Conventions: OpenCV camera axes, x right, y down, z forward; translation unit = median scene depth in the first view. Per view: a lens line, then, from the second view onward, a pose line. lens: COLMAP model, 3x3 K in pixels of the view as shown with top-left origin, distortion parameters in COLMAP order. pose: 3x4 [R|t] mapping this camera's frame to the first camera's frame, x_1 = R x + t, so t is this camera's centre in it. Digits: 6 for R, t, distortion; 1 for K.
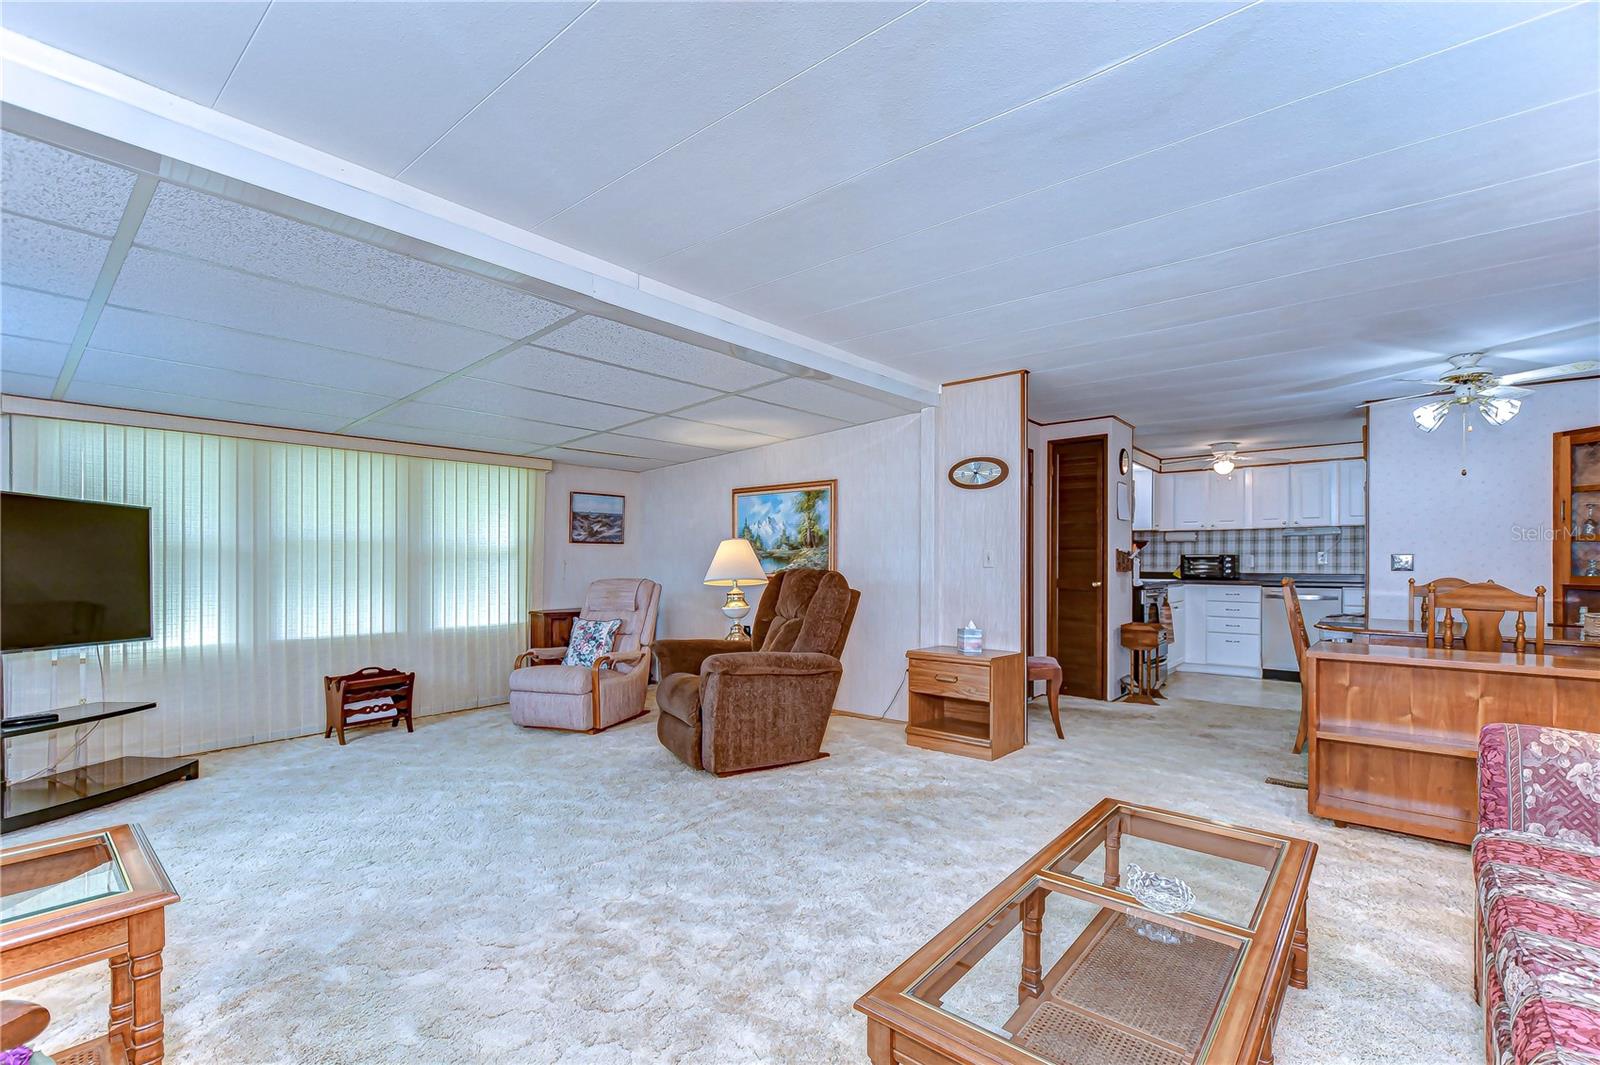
lens RADIAL K [[695.7, 0, 805.8], [0, 695.7, 558.9], [0, 0, 1]] dist [0.010917, -0.008607]
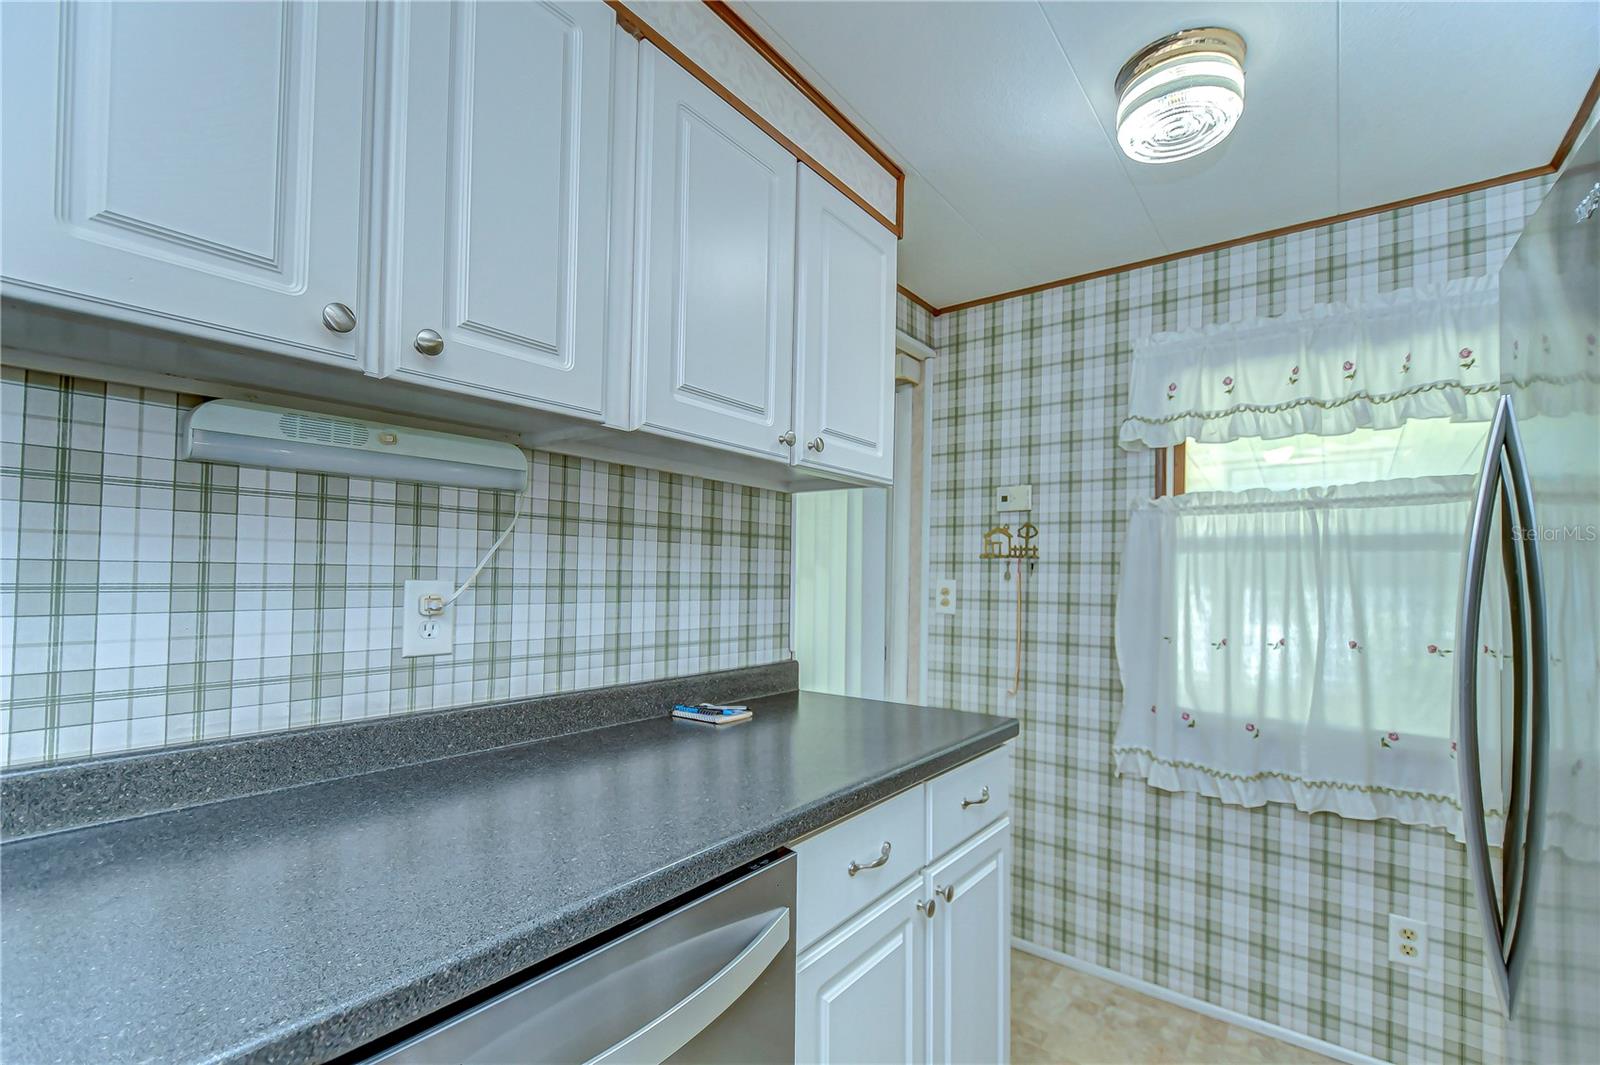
lens RADIAL K [[695.7, 0, 794.8], [0, 695.7, 560.0], [0, 0, 1]] dist [0.010917, -0.008607]
pose [[-0.040667, 0.021490, 0.998942, 0.600409], [-0.018744, 0.999576, -0.022267, -0.013798], [-0.998997, -0.019630, -0.040247, 0.973433]]
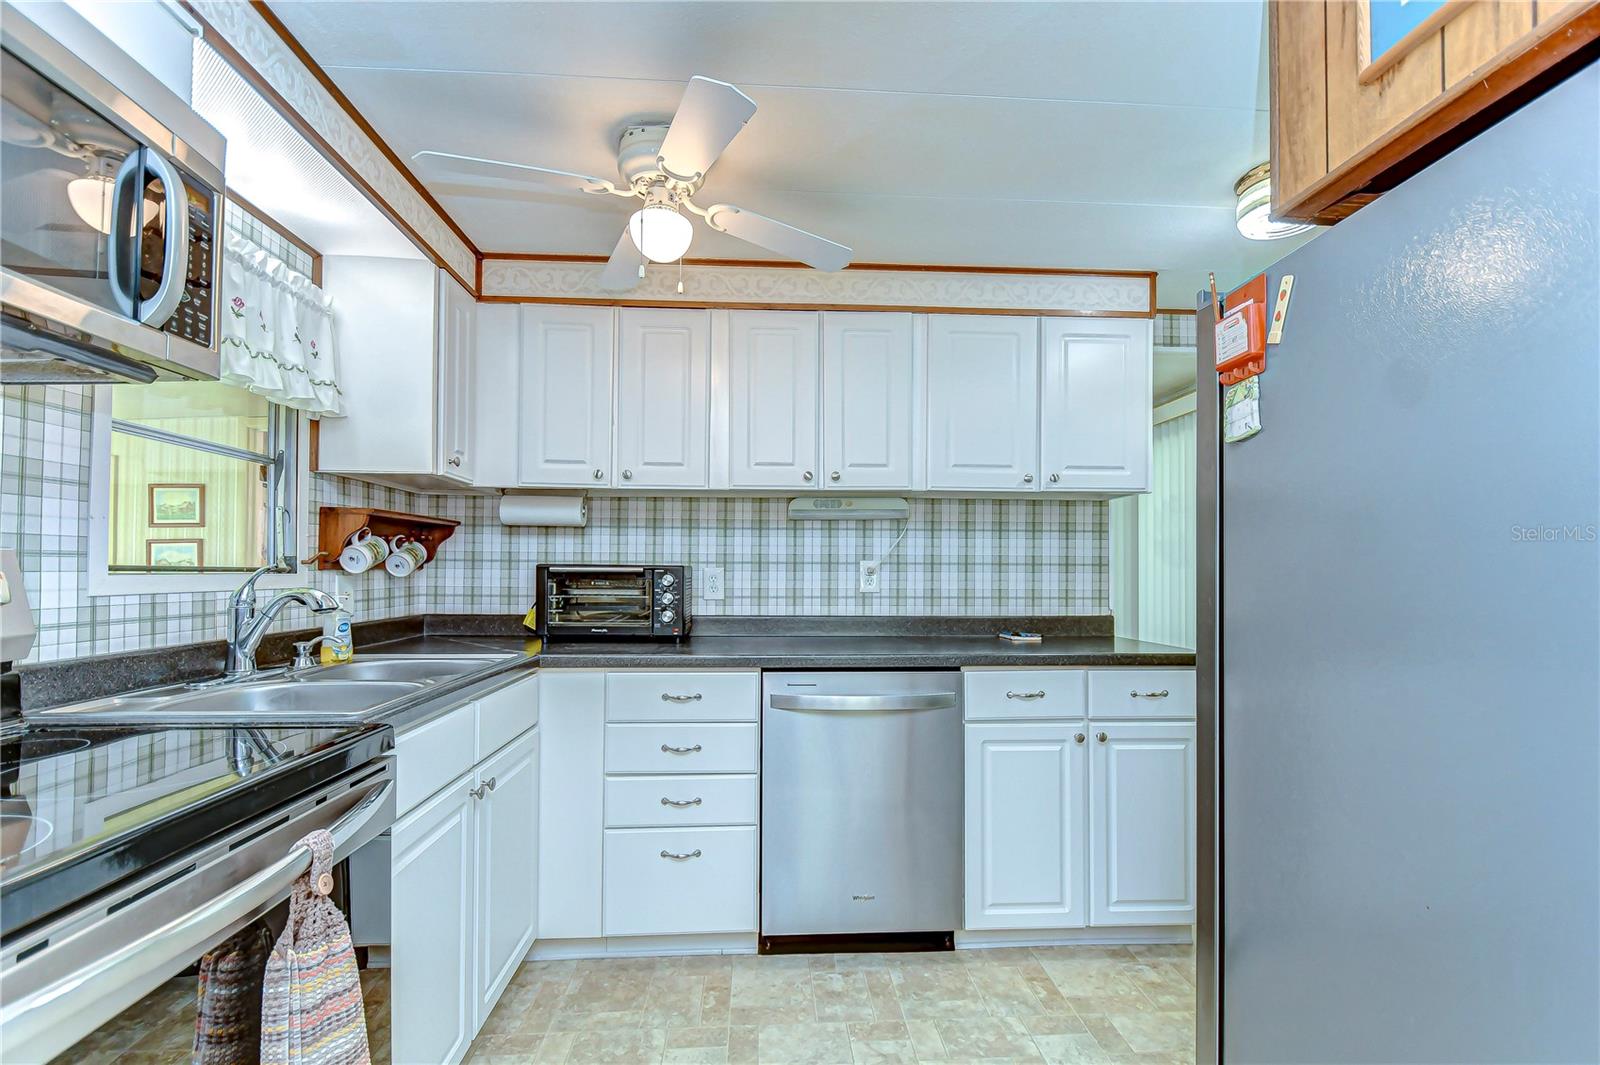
lens RADIAL K [[695.7, 0, 801.2], [0, 695.7, 563.6], [0, 0, 1]] dist [0.010917, -0.008607]
pose [[0.720211, 0.008552, 0.693703, 0.461014], [-0.005940, 0.999963, -0.006161, -0.006068], [-0.693730, 0.000316, 0.720235, 0.784515]]
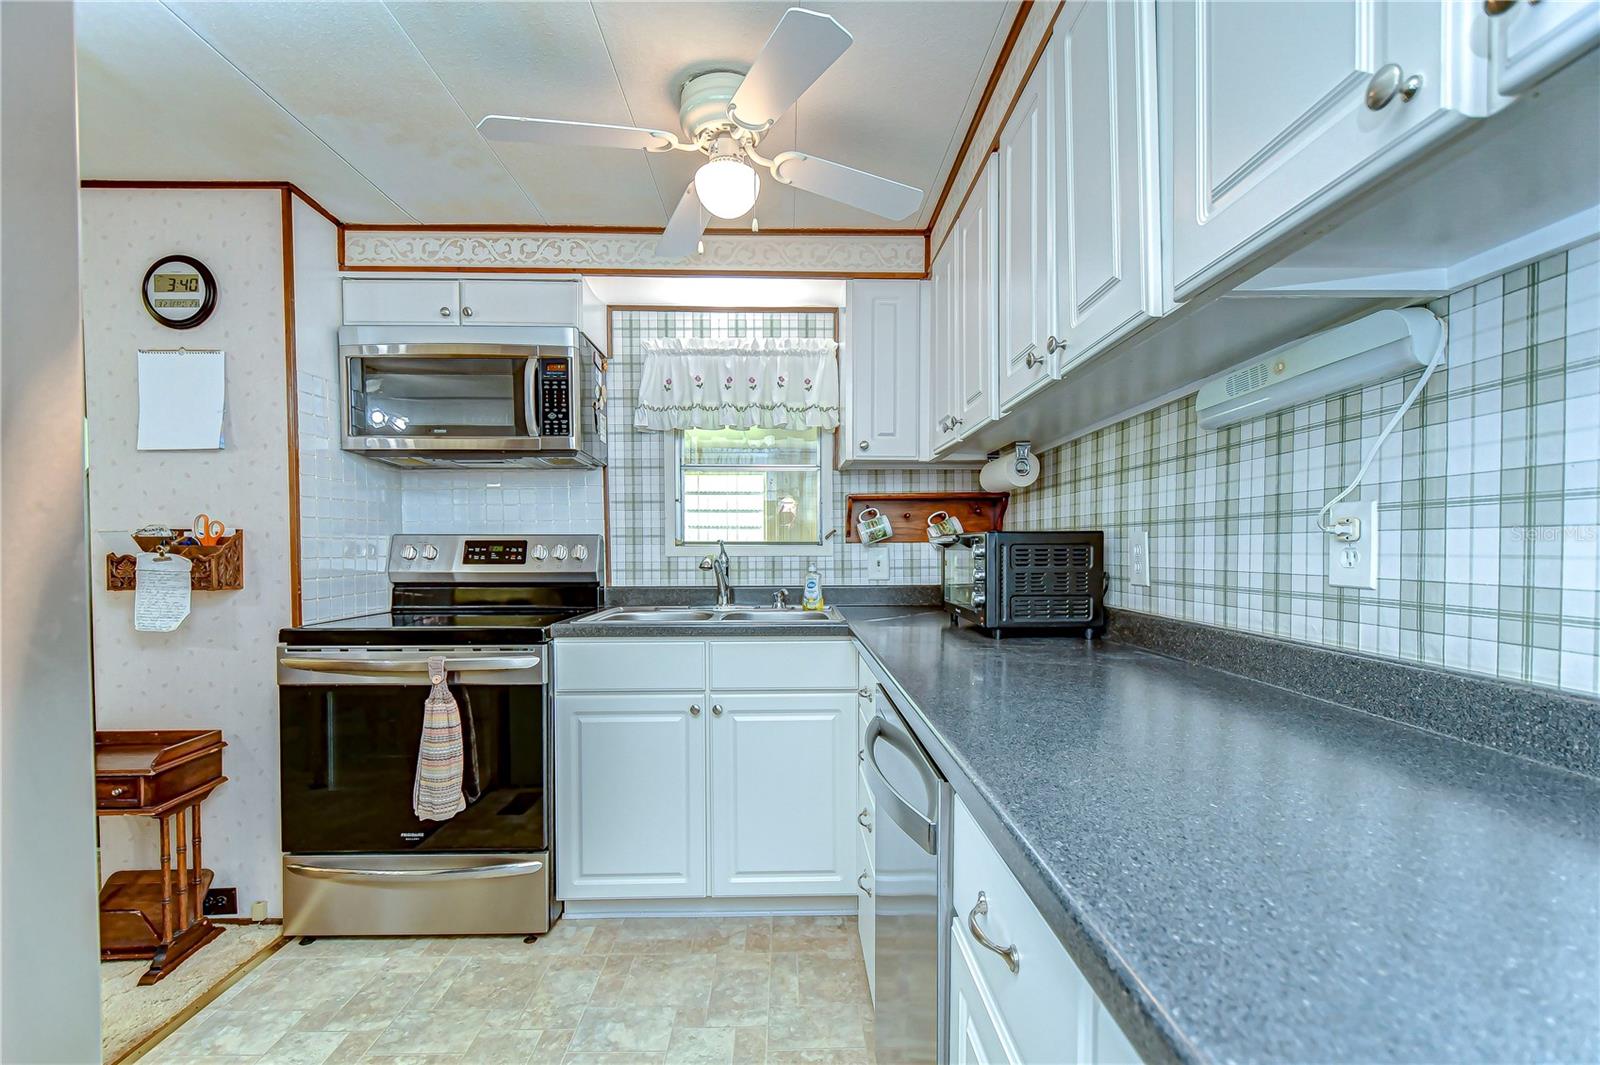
lens RADIAL K [[695.7, 0, 798.6], [0, 695.7, 562.5], [0, 0, 1]] dist [0.010917, -0.008607]
pose [[0.659967, 0.011509, -0.751206, 0.820607], [0.009931, 0.999662, 0.024040, -0.002184], [0.751229, -0.023325, 0.659629, 0.862069]]
